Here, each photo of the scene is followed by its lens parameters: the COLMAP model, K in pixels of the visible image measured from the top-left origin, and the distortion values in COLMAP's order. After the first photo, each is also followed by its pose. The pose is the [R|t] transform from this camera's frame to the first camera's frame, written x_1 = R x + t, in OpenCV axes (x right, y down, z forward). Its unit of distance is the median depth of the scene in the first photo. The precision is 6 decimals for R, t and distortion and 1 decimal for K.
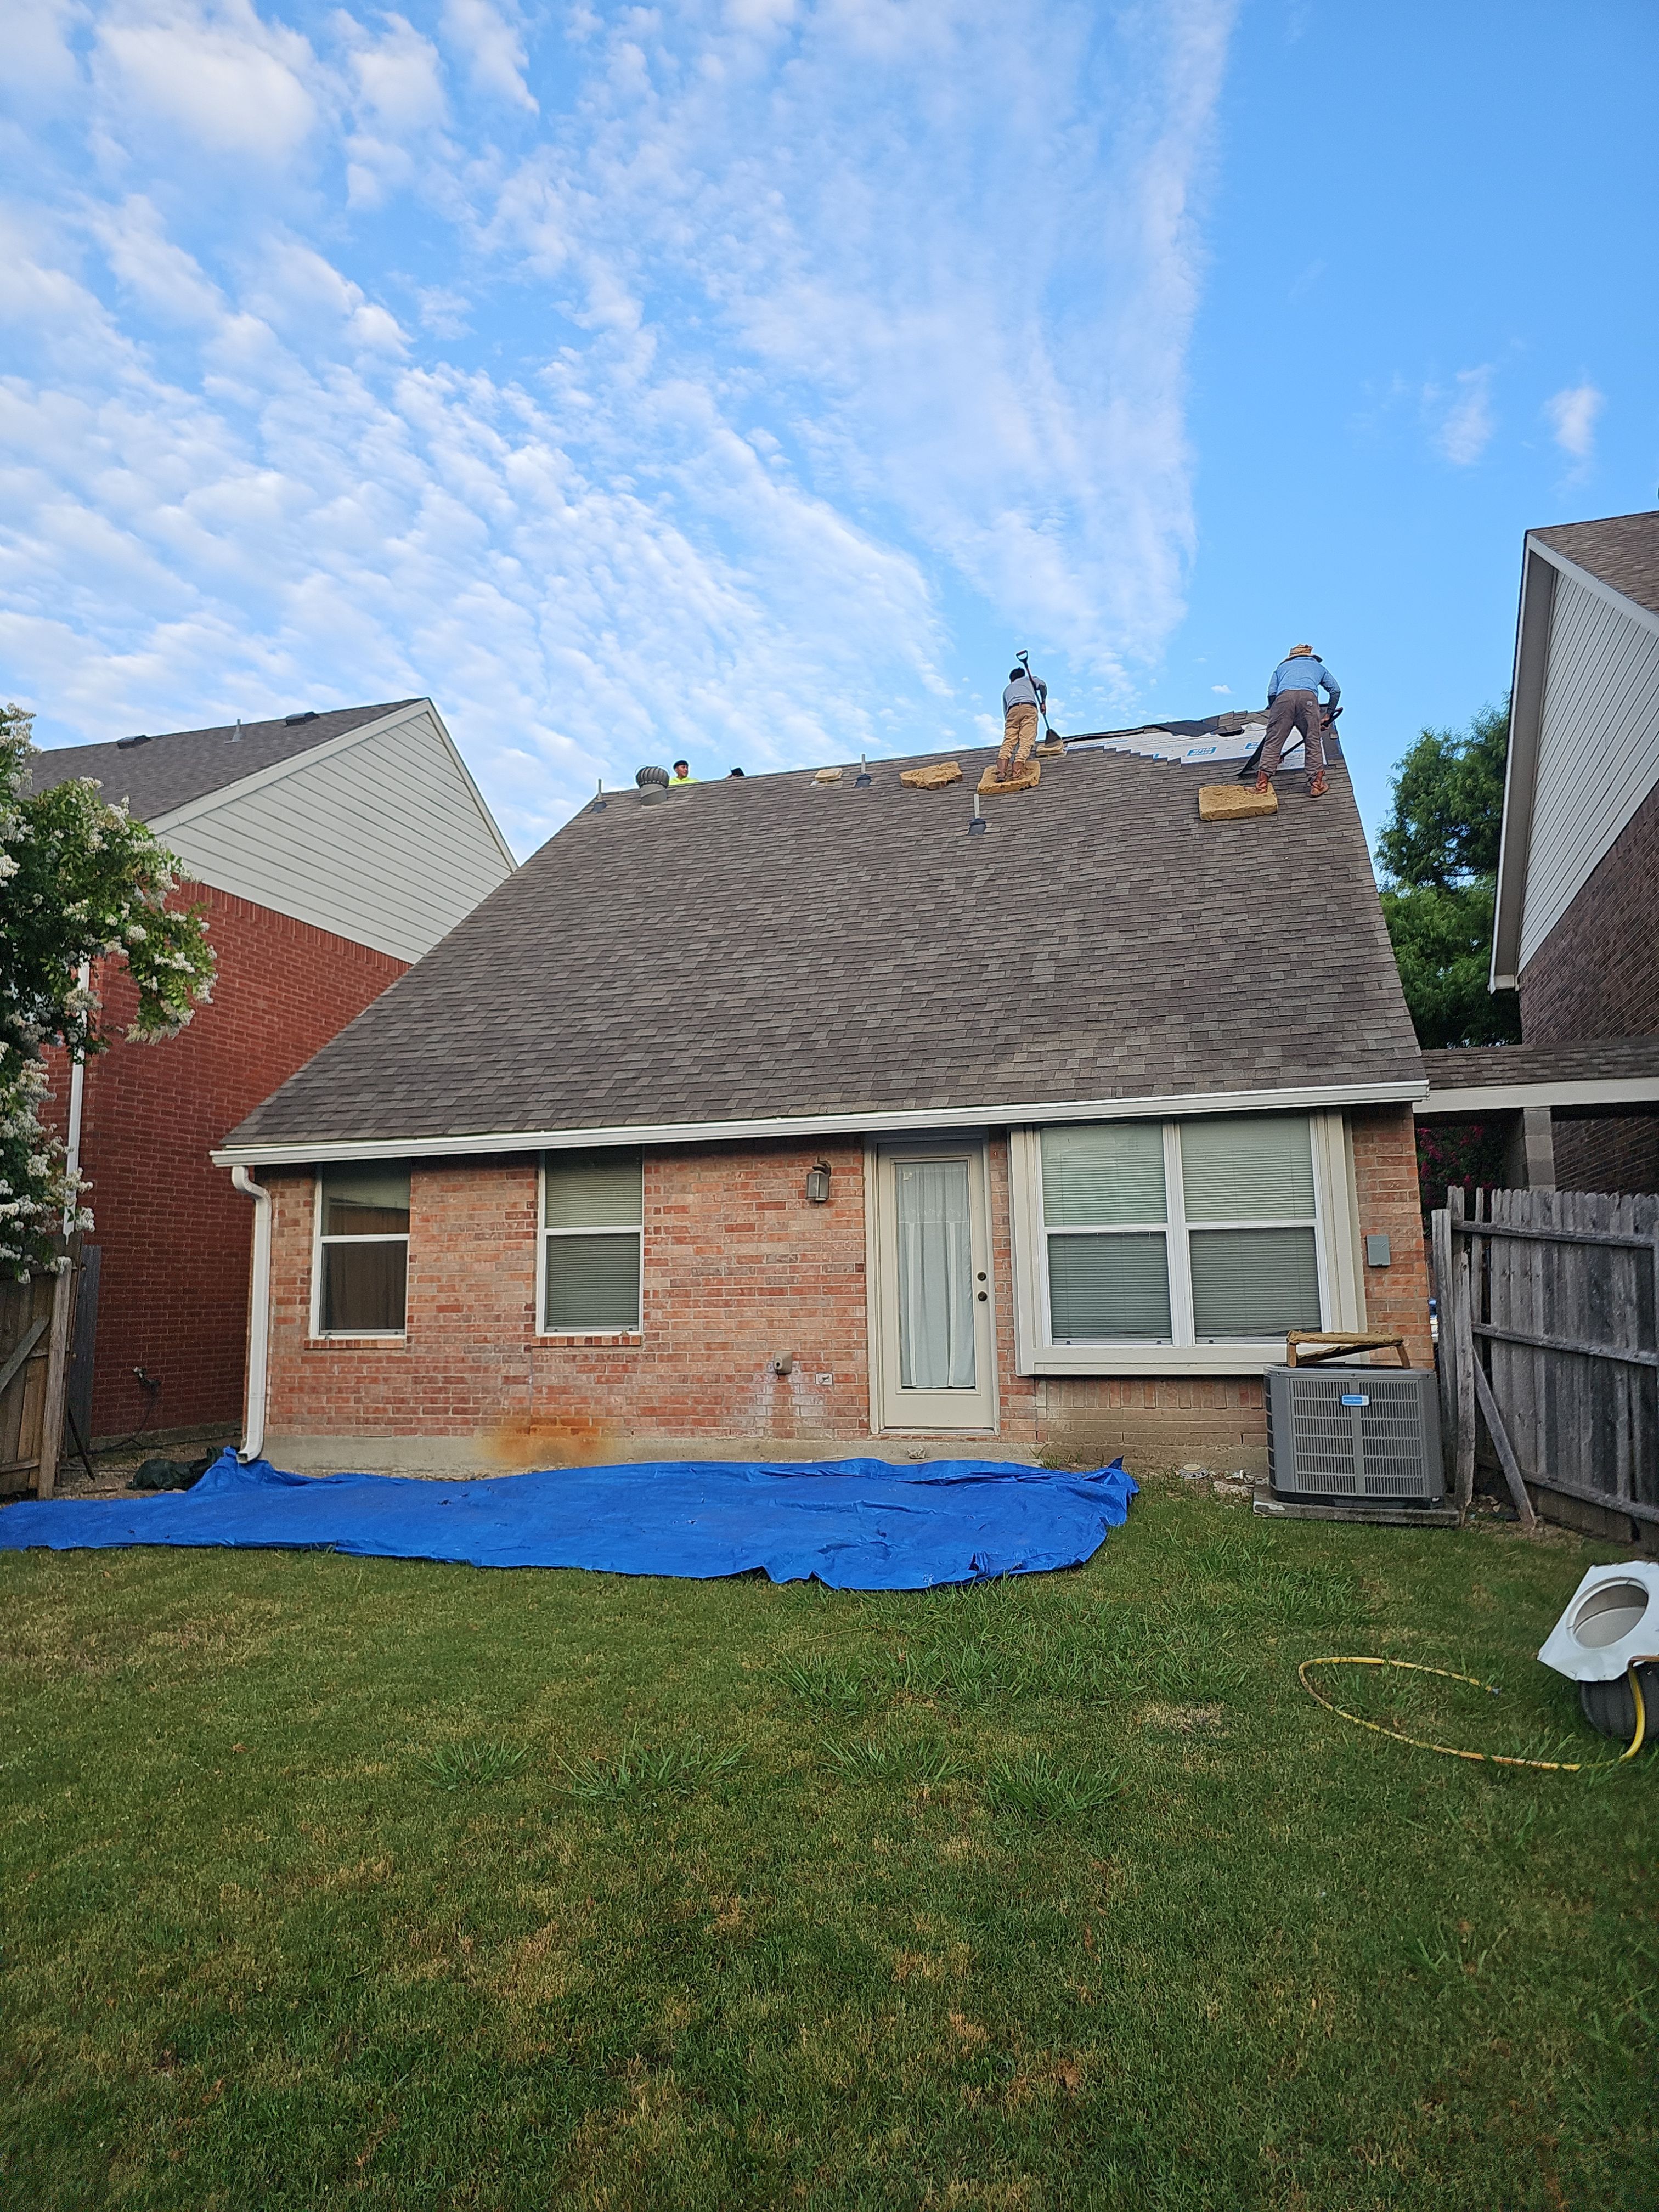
lens RADIAL K [[1522.5, 0, 795.4], [0, 1522.5, 1063.5], [0, 0, 1]] dist [0.056633, -0.000151]
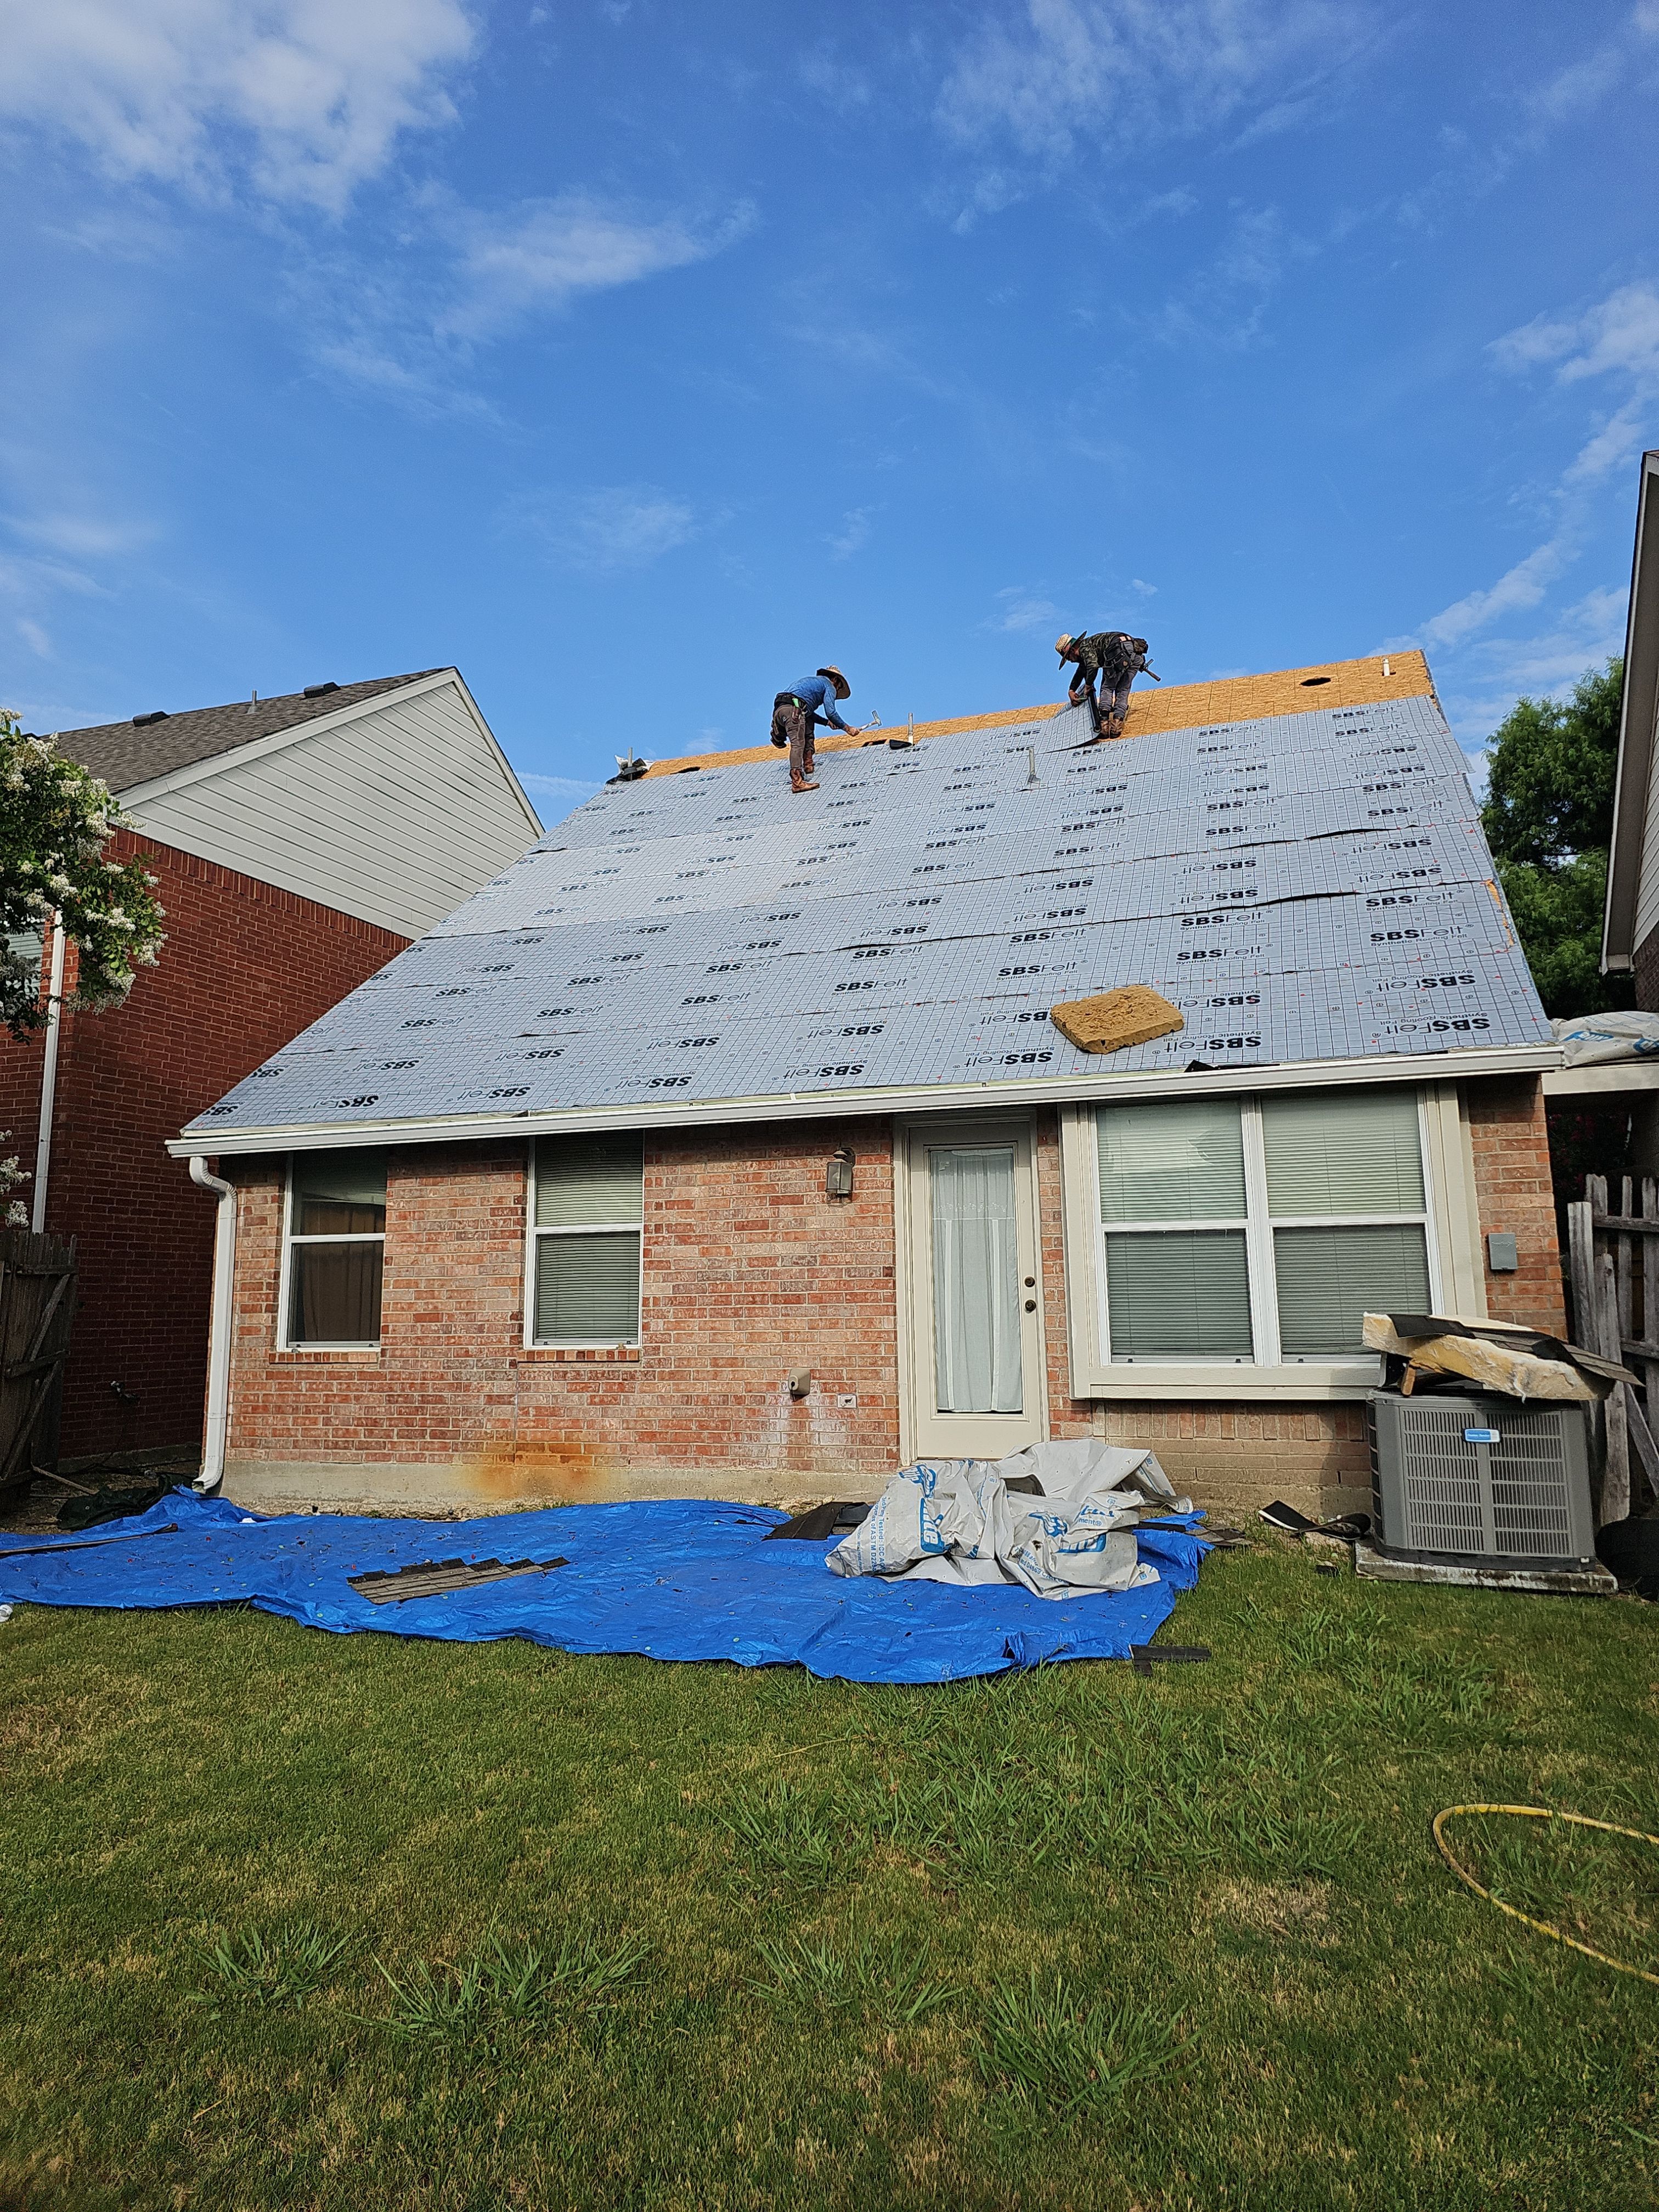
lens RADIAL K [[1509.6, 0, 827.3], [0, 1509.6, 1043.7], [0, 0, 1]] dist [0.064433, -0.041955]
pose [[0.999503, -0.002559, -0.031417, 0.033638], [0.001952, 0.999811, -0.019329, 0.020549], [0.031461, 0.019258, 0.999319, 0.134740]]
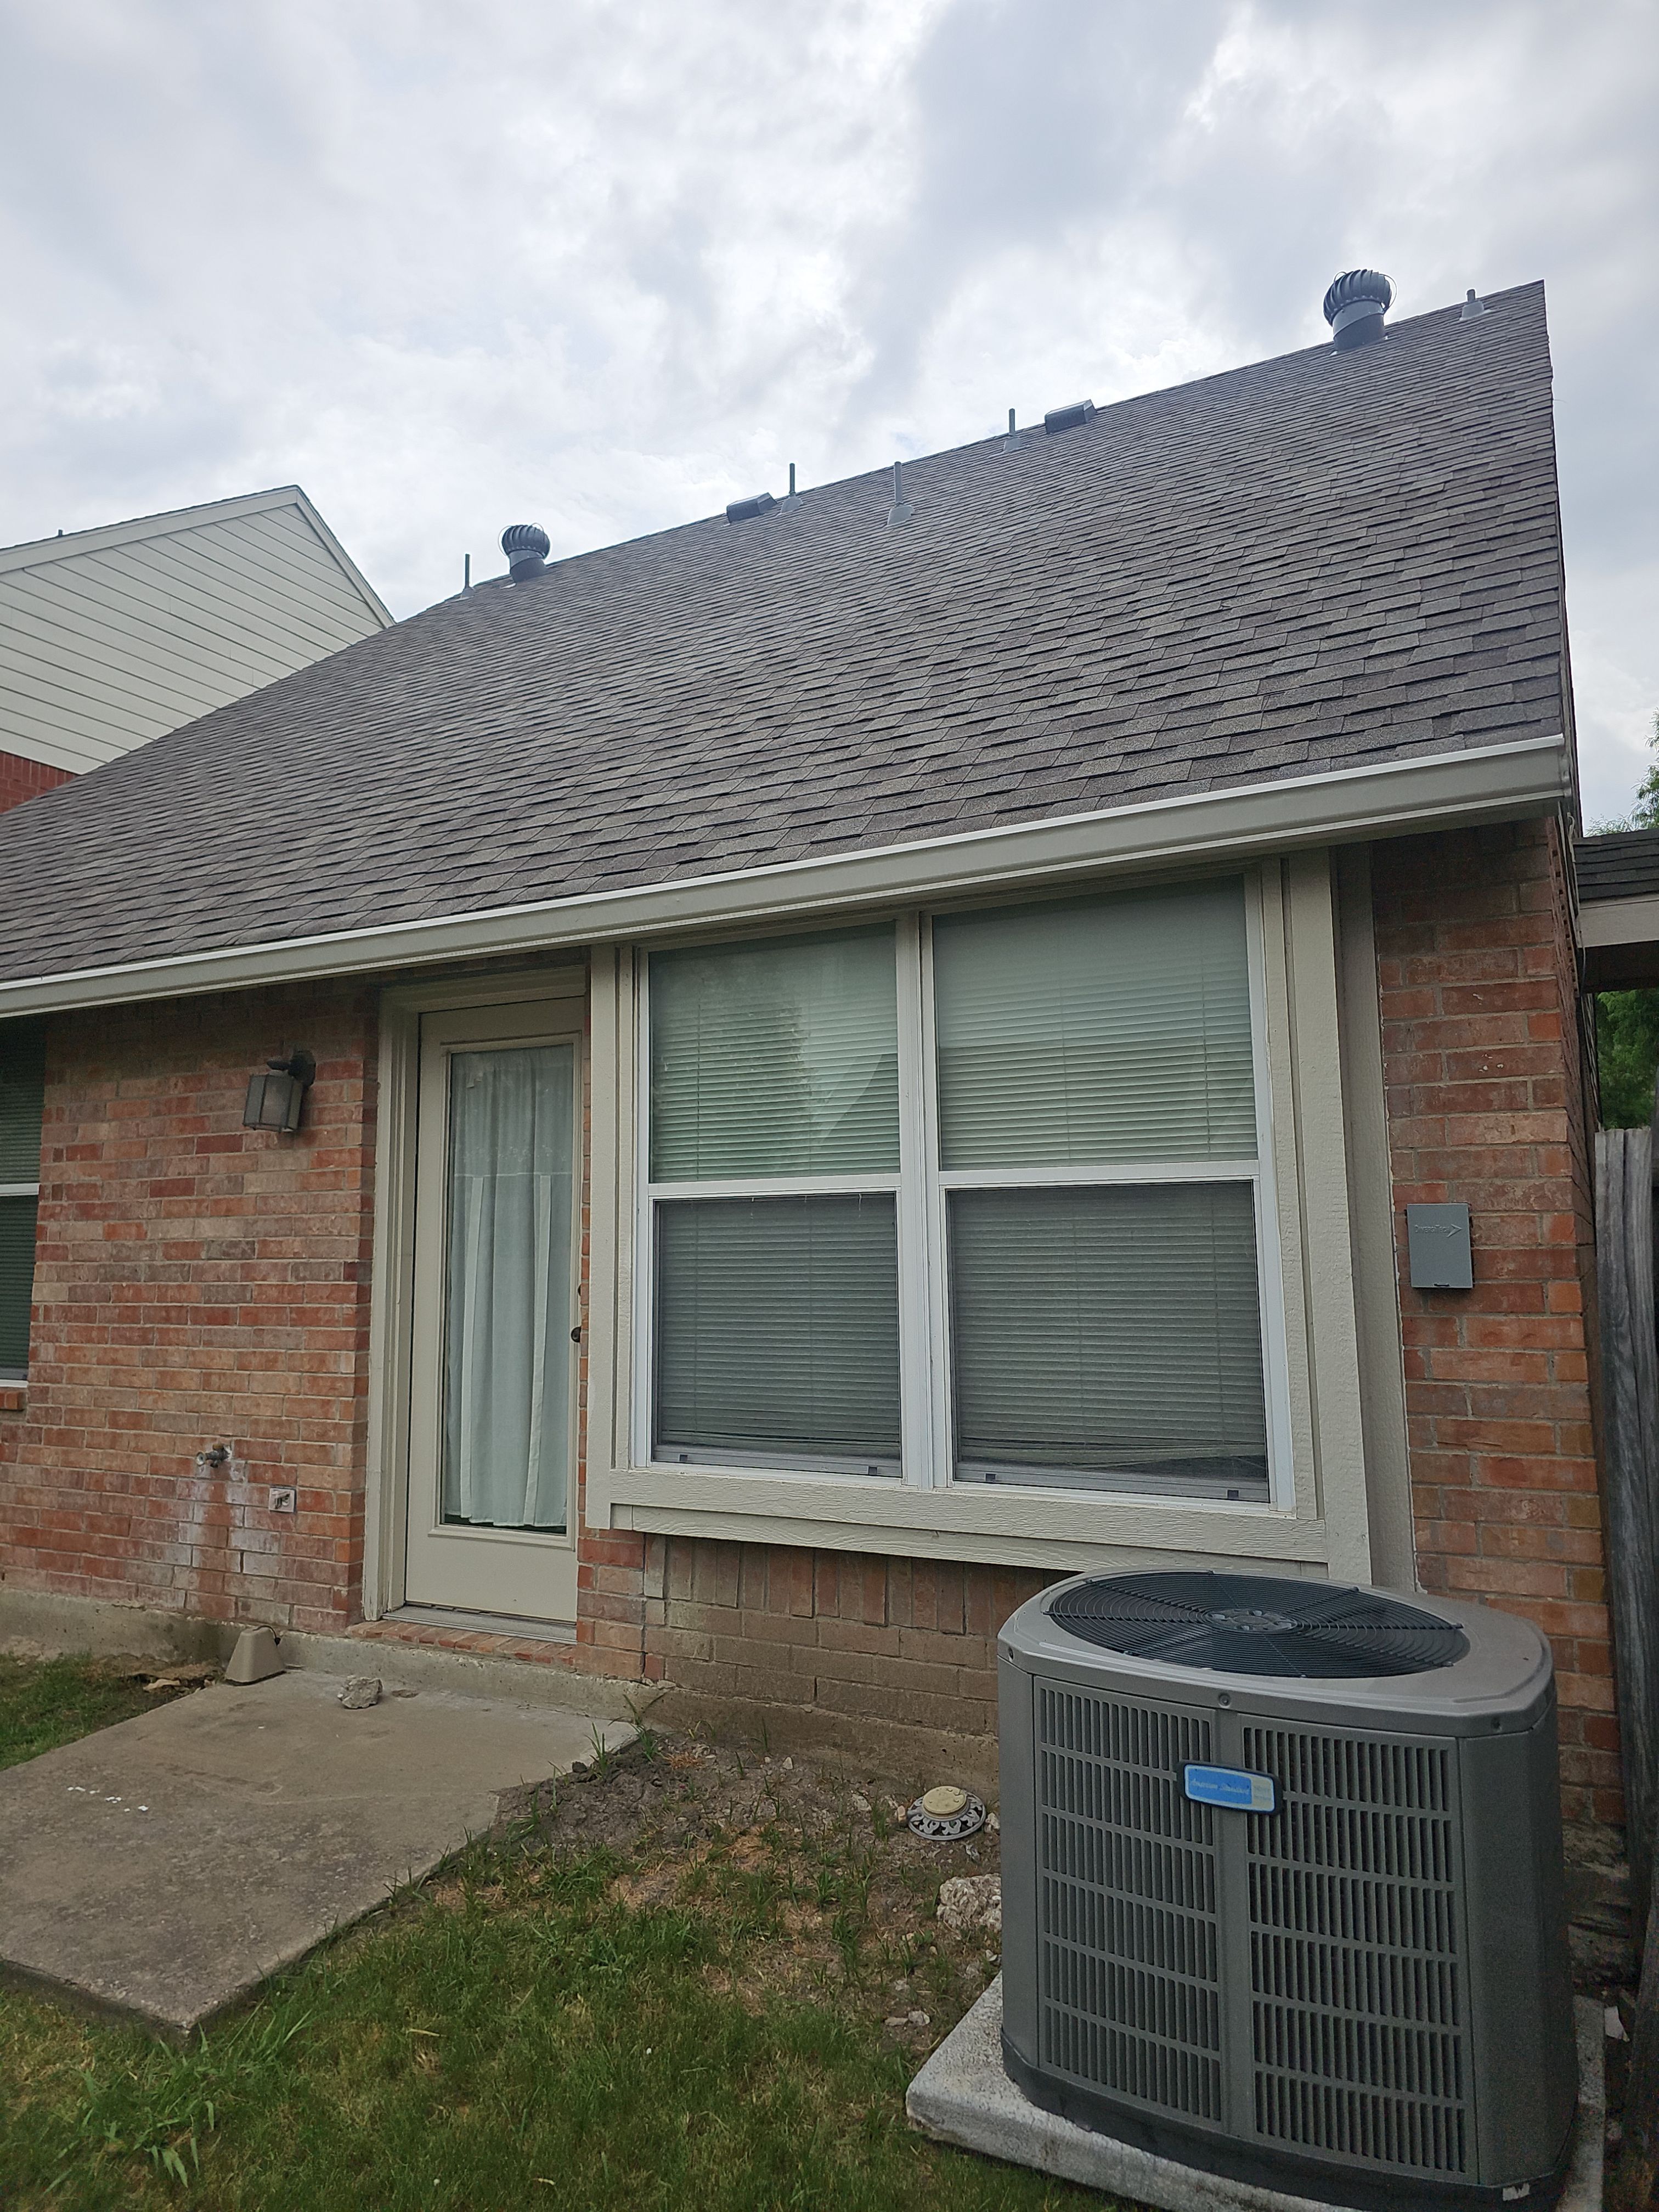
lens RADIAL K [[1455.7, 0, 829.5], [0, 1455.7, 1106.0], [0, 0, 1]] dist [0.013320, -0.000201]
pose [[0.986077, -0.004170, -0.166238, 0.254434], [0.010516, 0.999248, 0.037311, 0.064156], [0.165958, -0.038540, 0.985379, 0.552967]]
